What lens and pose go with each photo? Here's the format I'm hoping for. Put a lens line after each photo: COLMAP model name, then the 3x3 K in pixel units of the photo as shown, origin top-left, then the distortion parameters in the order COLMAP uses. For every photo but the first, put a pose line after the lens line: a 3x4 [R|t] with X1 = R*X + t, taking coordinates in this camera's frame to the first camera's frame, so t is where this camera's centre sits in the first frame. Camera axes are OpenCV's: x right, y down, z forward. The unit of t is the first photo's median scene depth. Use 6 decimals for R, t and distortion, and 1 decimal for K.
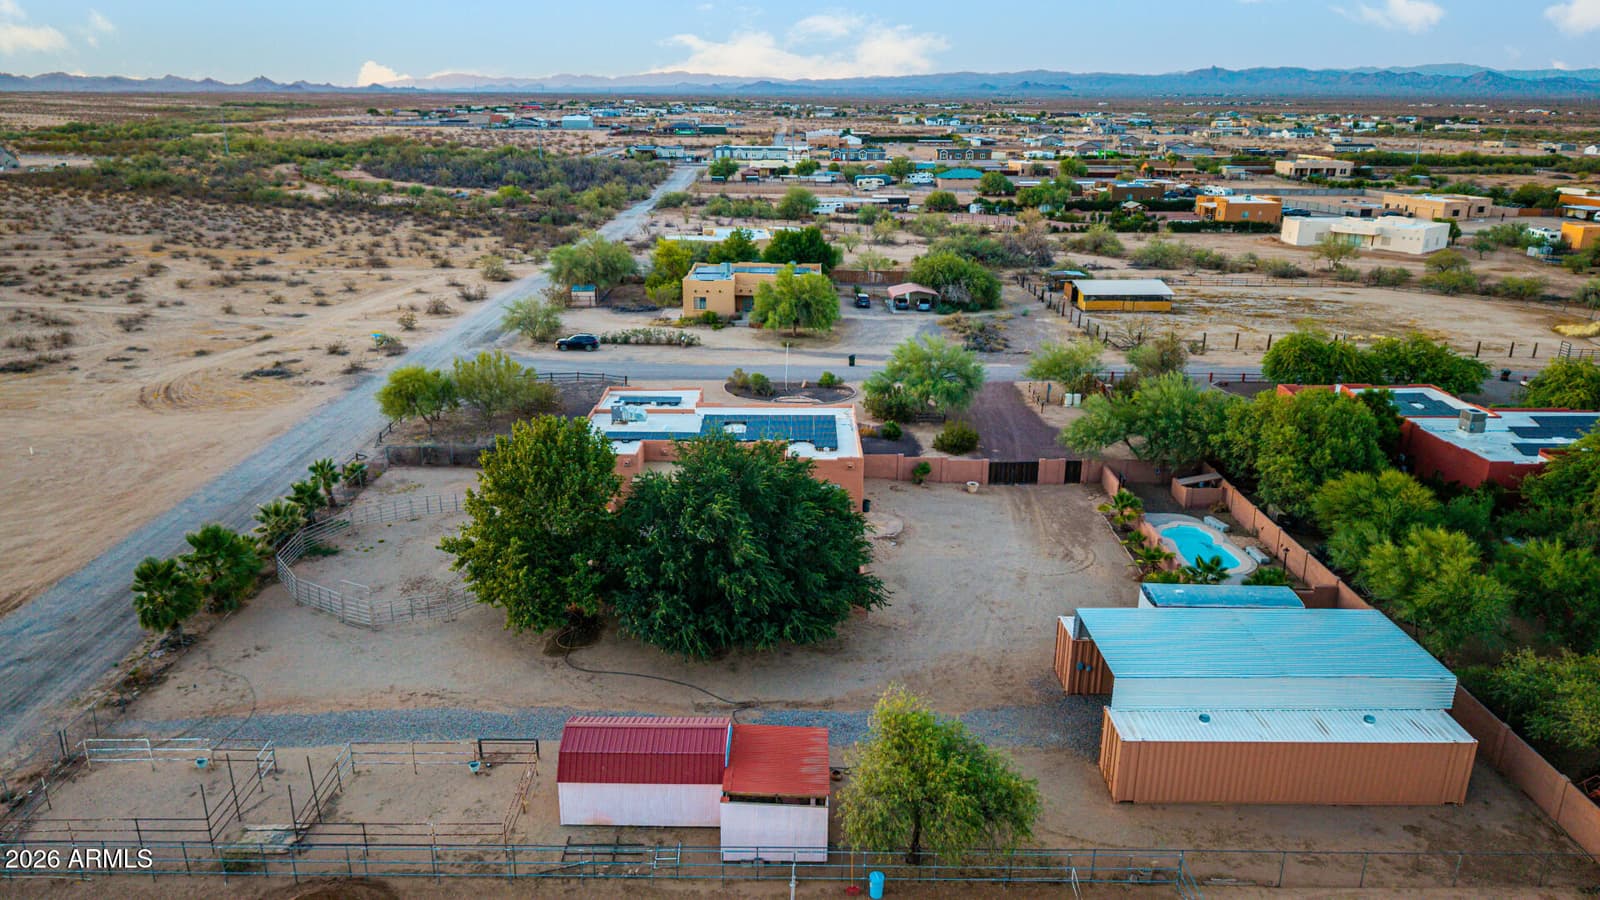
lens RADIAL K [[1059.8, 0, 804.0], [0, 1059.8, 446.1], [0, 0, 1]] dist [0.033045, -0.037251]
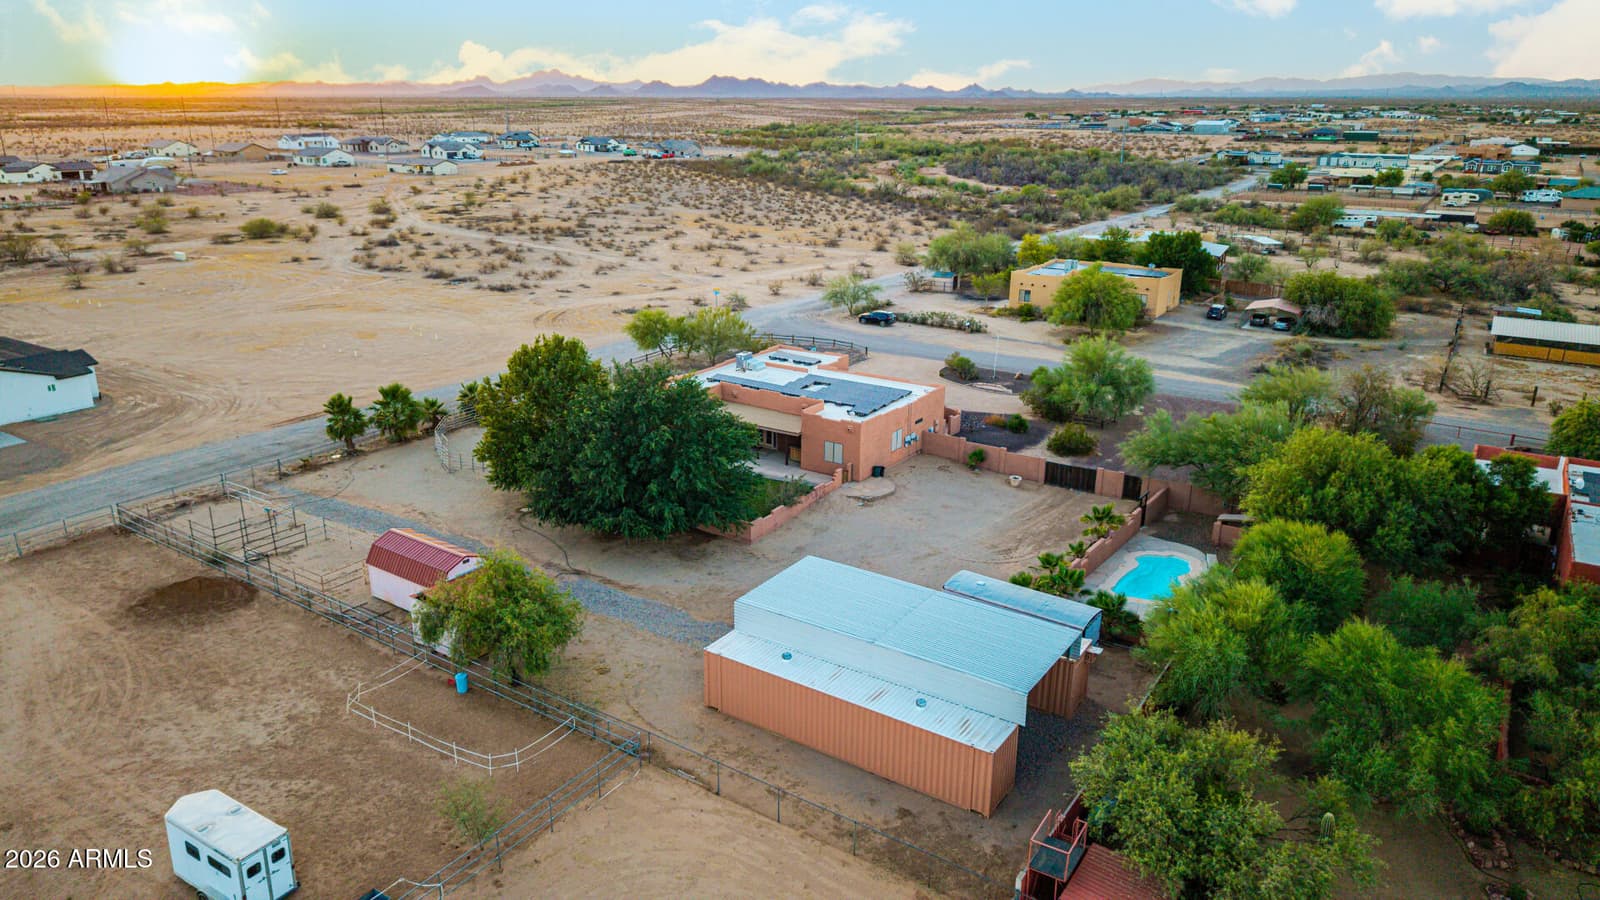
lens RADIAL K [[1059.8, 0, 795.0], [0, 1059.8, 460.6], [0, 0, 1]] dist [0.033045, -0.037251]
pose [[0.826666, 0.179942, -0.533145, 0.274574], [-0.175557, 0.982672, 0.059454, -0.001491], [0.534606, 0.044448, 0.843932, 0.026549]]
